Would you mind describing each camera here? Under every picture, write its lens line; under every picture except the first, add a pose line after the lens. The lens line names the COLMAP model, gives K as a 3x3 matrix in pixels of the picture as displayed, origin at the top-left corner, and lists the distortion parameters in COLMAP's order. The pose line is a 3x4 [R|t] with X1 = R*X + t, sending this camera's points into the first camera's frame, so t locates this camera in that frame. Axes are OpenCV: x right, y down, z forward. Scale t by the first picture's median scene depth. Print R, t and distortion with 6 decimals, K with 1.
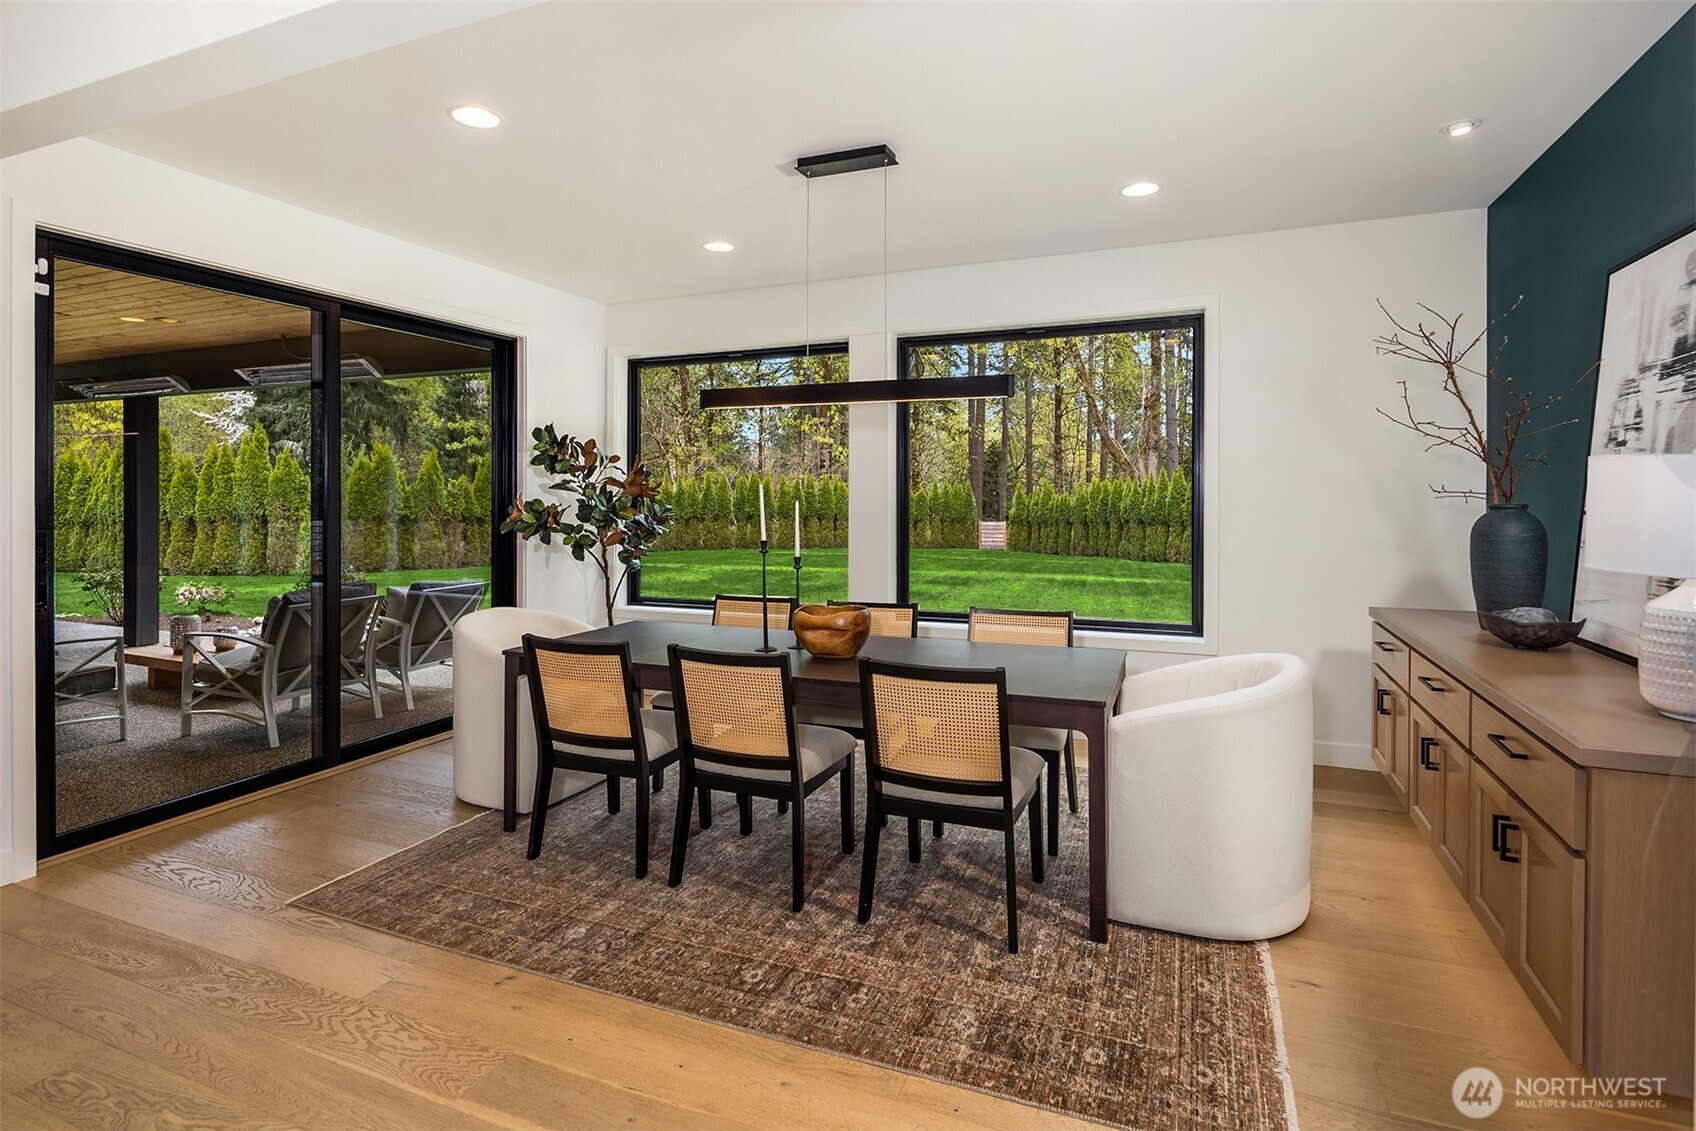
lens RADIAL K [[841.2, 0, 851.3], [0, 841.2, 499.3], [0, 0, 1]] dist [0.000366, -0.000373]
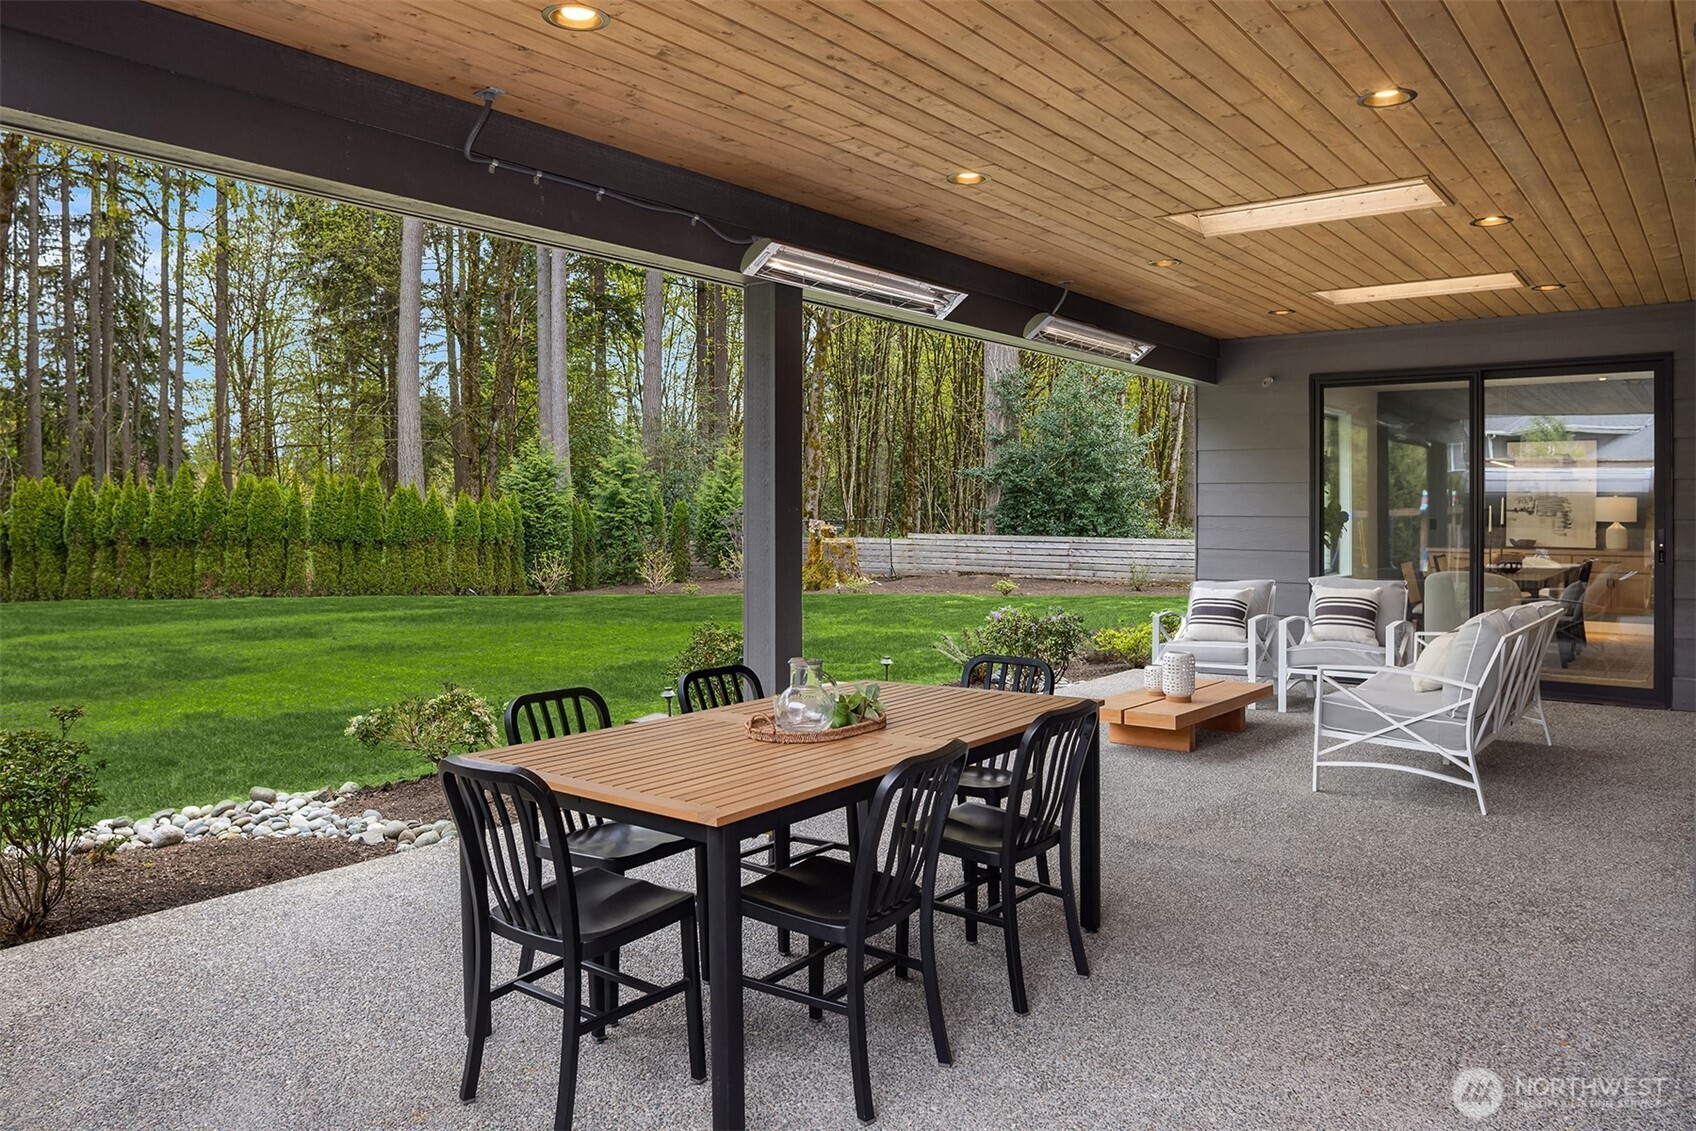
lens RADIAL K [[1191.7, 0, 845.8], [0, 1191.7, 497.1], [0, 0, 1]] dist [-0.066589, 0.049911]
pose [[0.260808, 0.011129, 0.965327, -4.529703], [-0.000148, 0.999934, -0.011488, 0.016465], [-0.965391, 0.002853, 0.260792, 2.386490]]
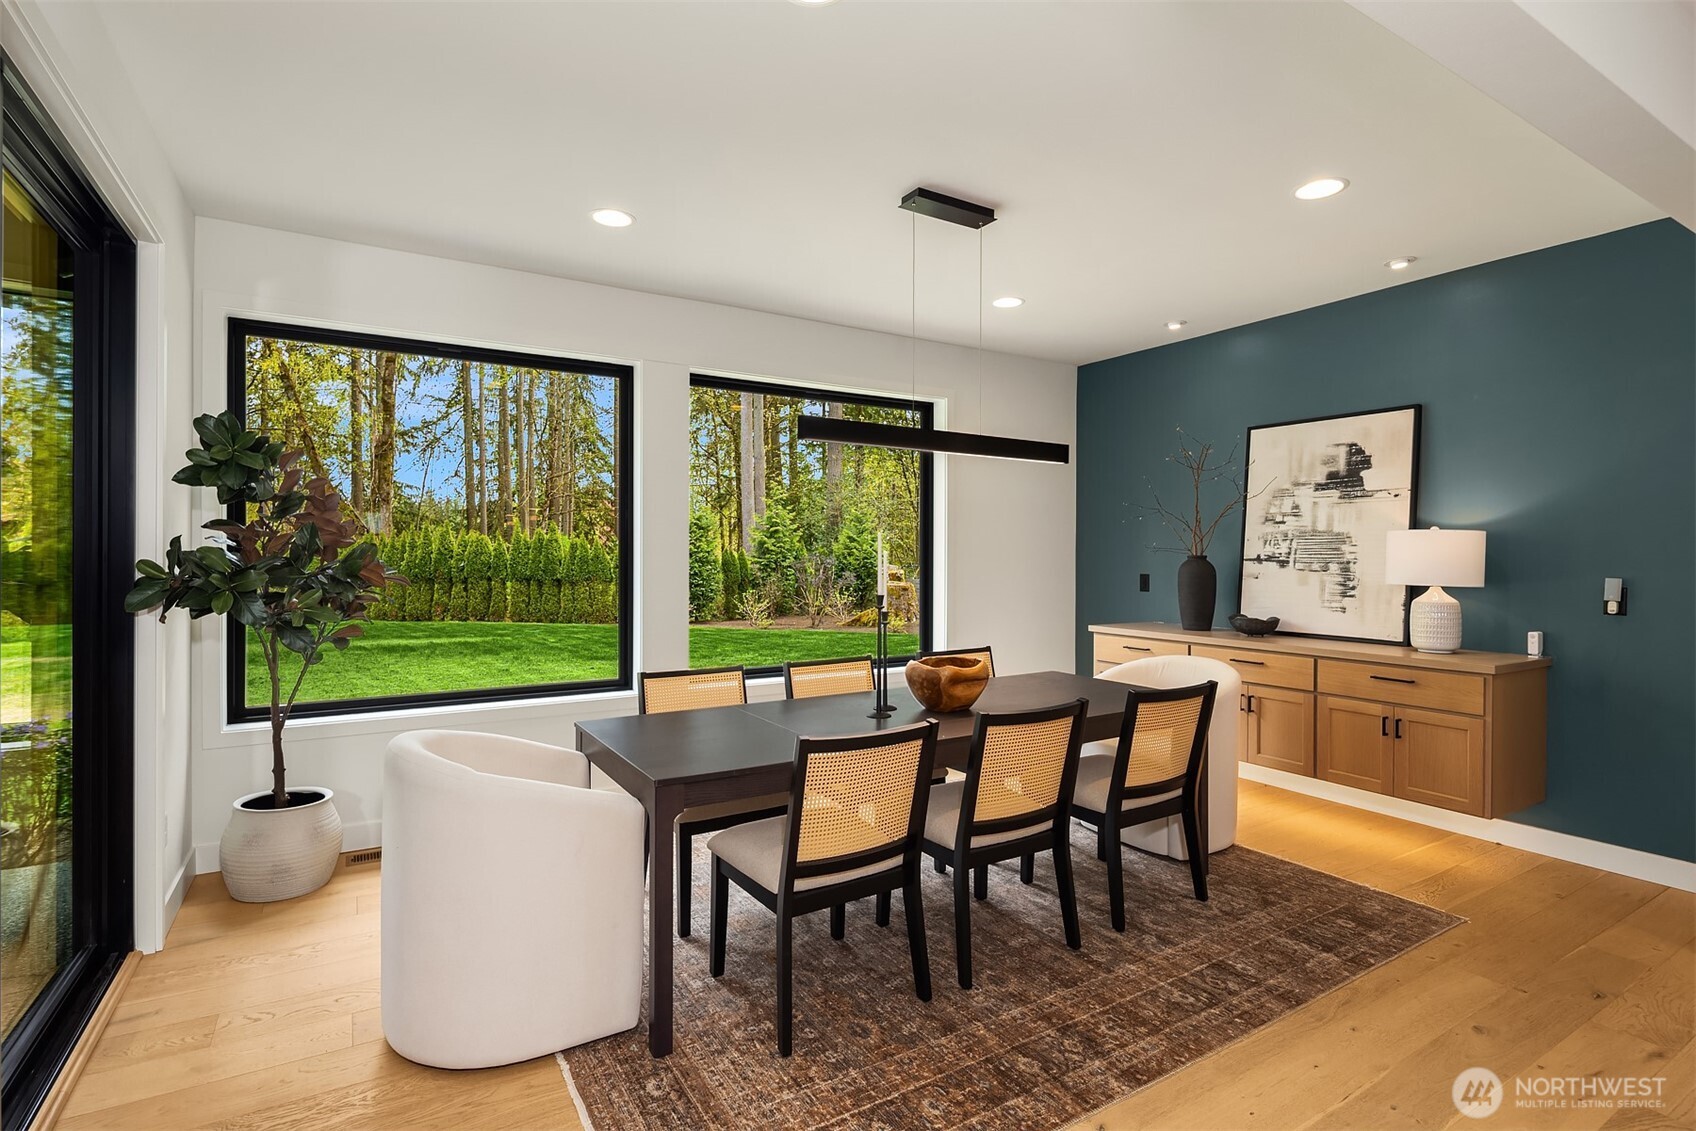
lens RADIAL K [[822.3, 0, 851.4], [0, 822.3, 555.4], [0, 0, 1]] dist [-0.002318, -0.000345]
pose [[0.589919, 0.001373, 0.807462, -1.064683], [-0.000838, 0.999999, -0.001088, 0.009617], [-0.807462, -0.000035, 0.589919, 0.644700]]
